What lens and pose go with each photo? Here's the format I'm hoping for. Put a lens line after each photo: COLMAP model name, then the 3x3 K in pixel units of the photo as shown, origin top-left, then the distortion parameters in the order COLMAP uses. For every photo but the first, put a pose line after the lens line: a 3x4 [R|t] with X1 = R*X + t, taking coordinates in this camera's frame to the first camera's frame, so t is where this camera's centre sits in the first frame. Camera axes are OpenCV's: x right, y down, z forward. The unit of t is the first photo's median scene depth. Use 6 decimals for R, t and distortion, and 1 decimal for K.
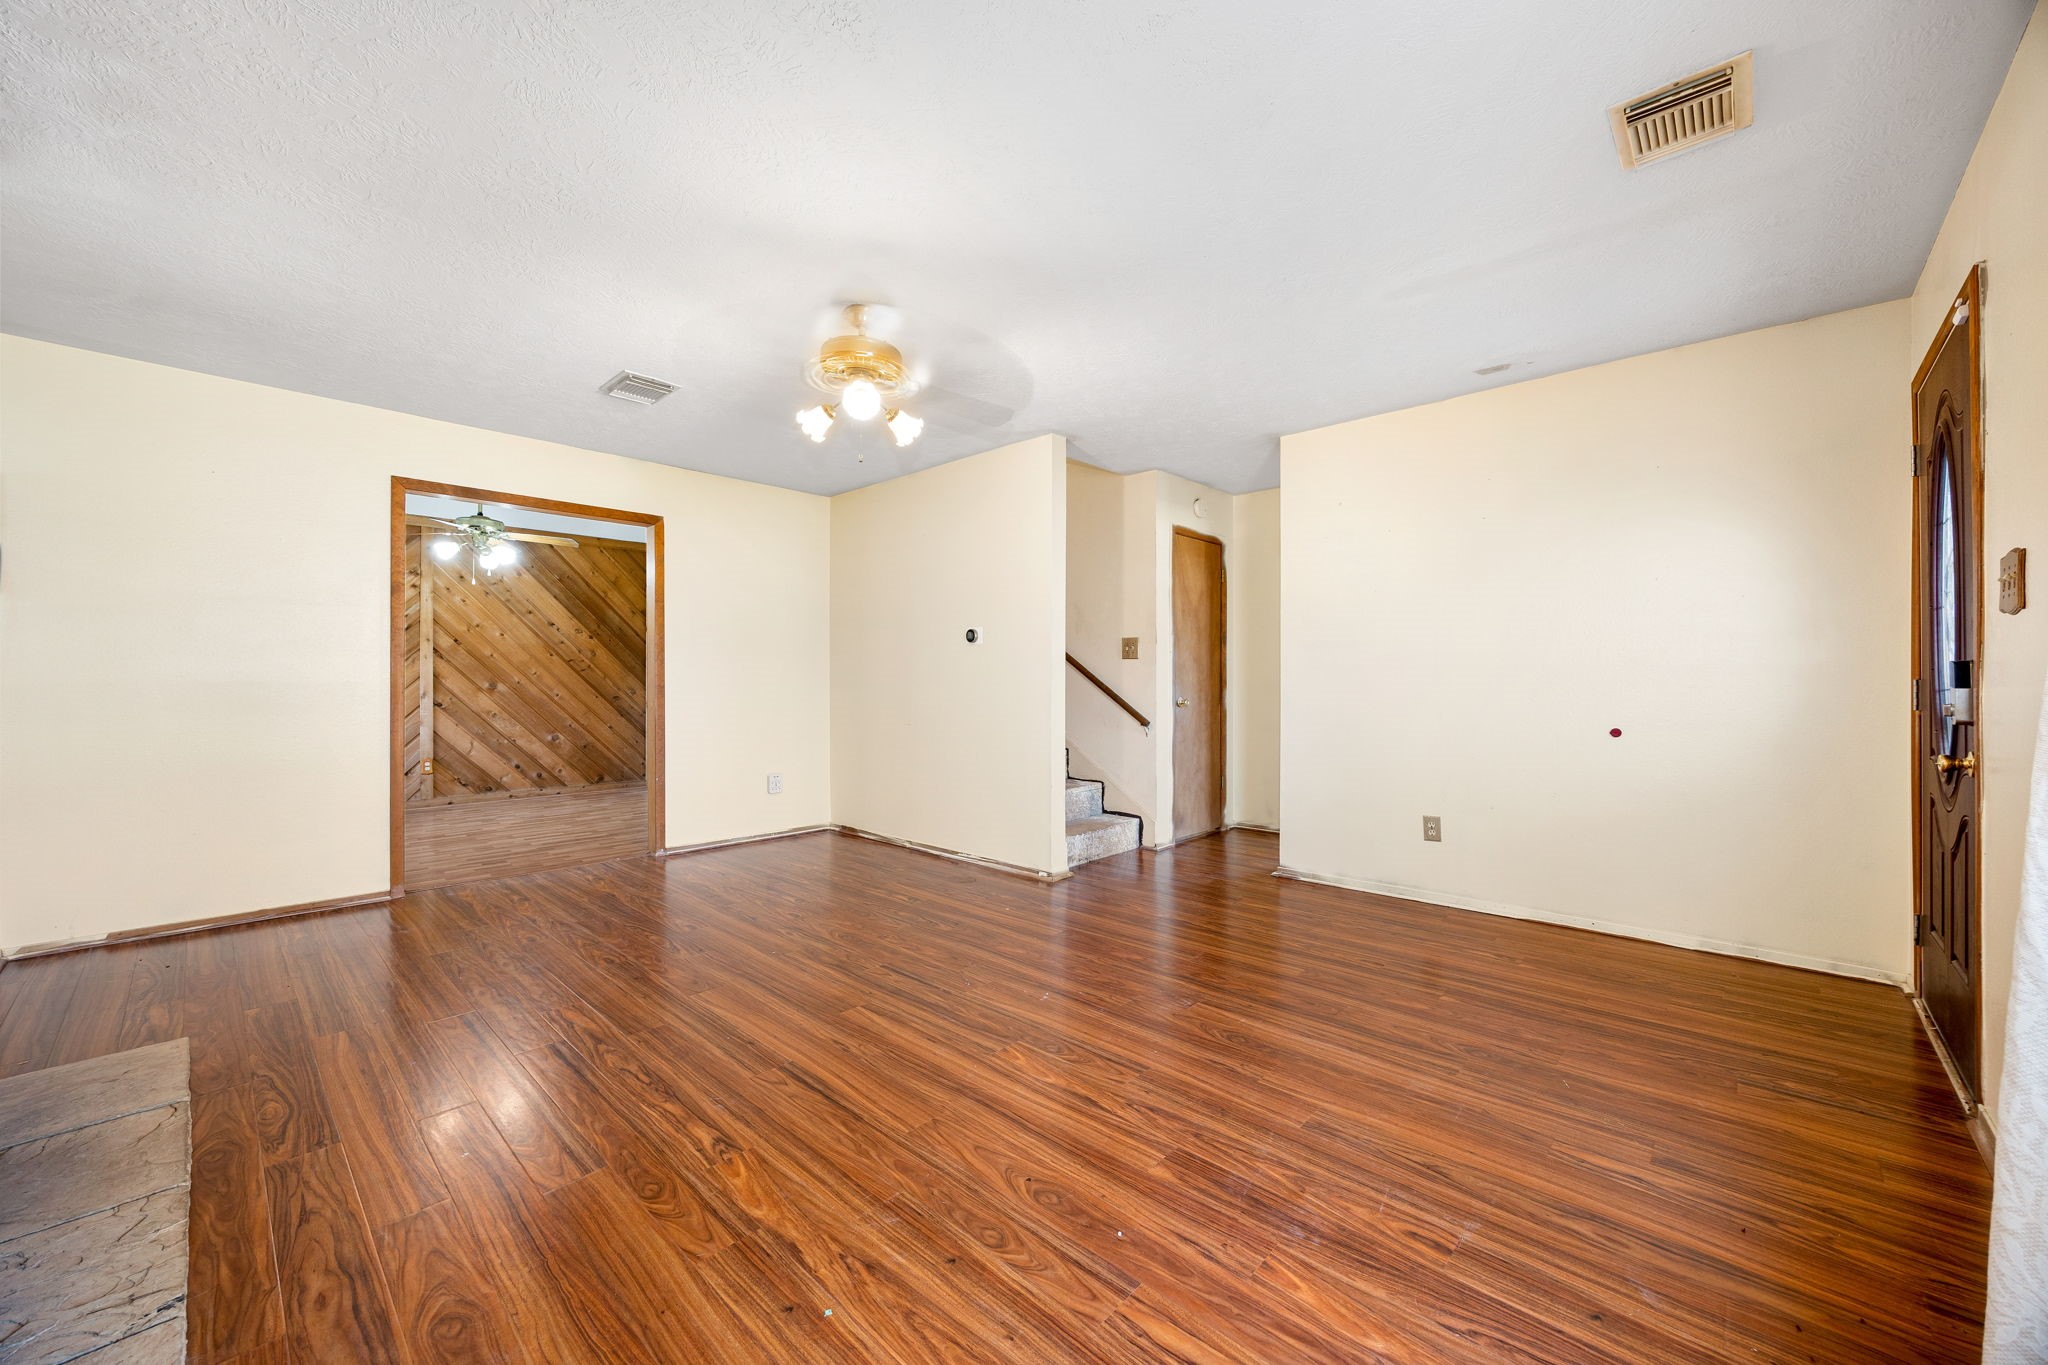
lens RADIAL K [[781.5, 0, 1037.6], [0, 781.5, 678.3], [0, 0, 1]] dist [-0.000171, 0.000032]
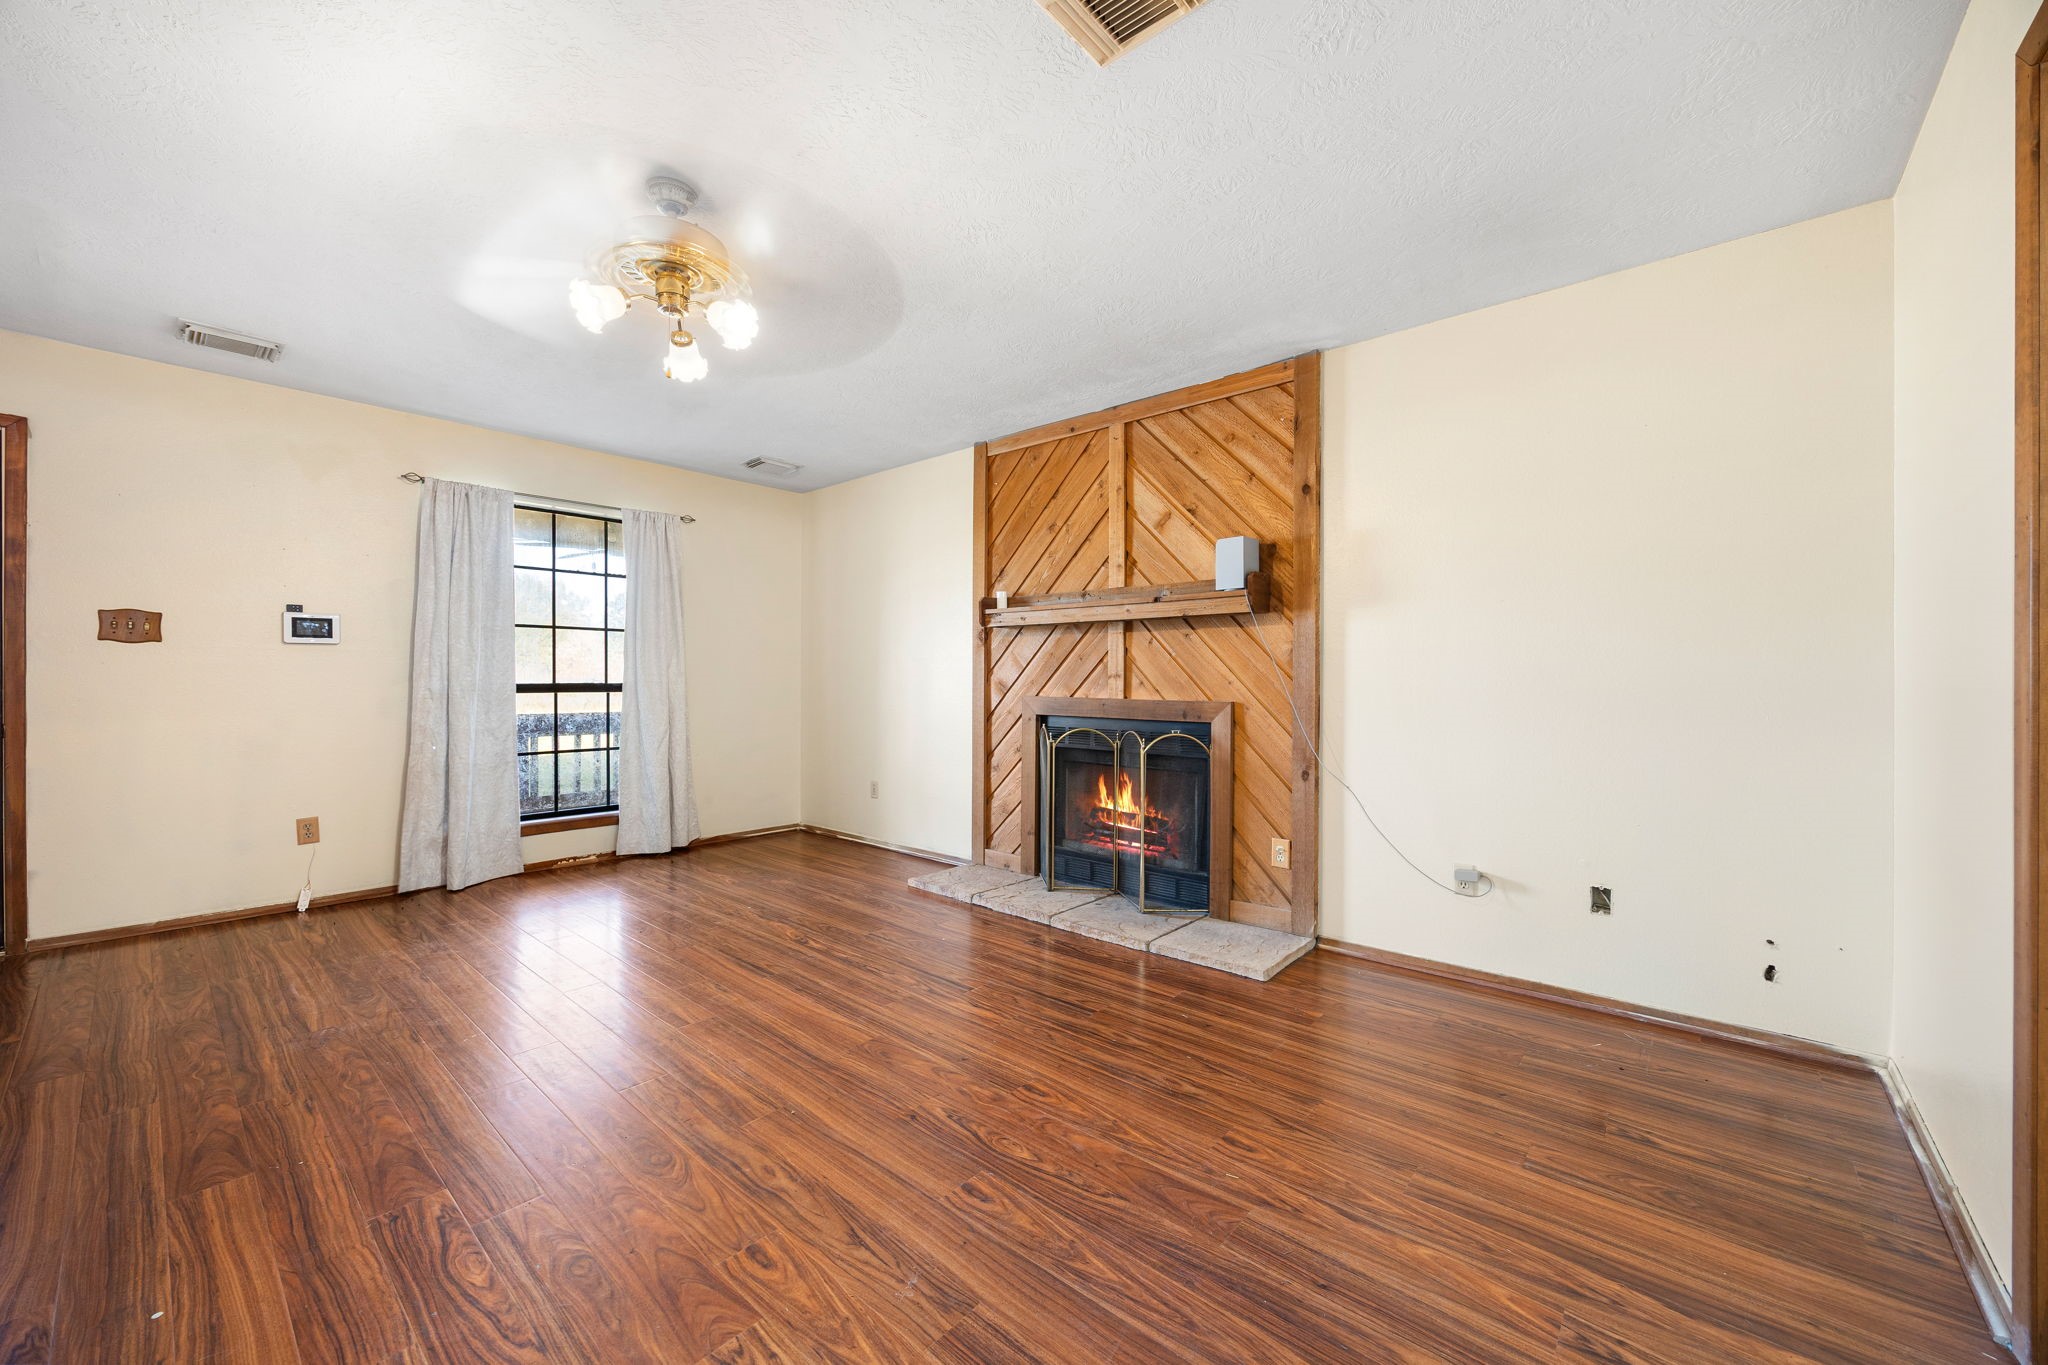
lens RADIAL K [[781.5, 0, 1037.6], [0, 781.5, 678.3], [0, 0, 1]] dist [-0.000171, 0.000032]
pose [[-0.999335, -0.002037, -0.036409, -0.710218], [-0.001837, 0.999983, -0.005517, 0.006957], [0.036419, -0.005447, -0.999322, 2.279466]]
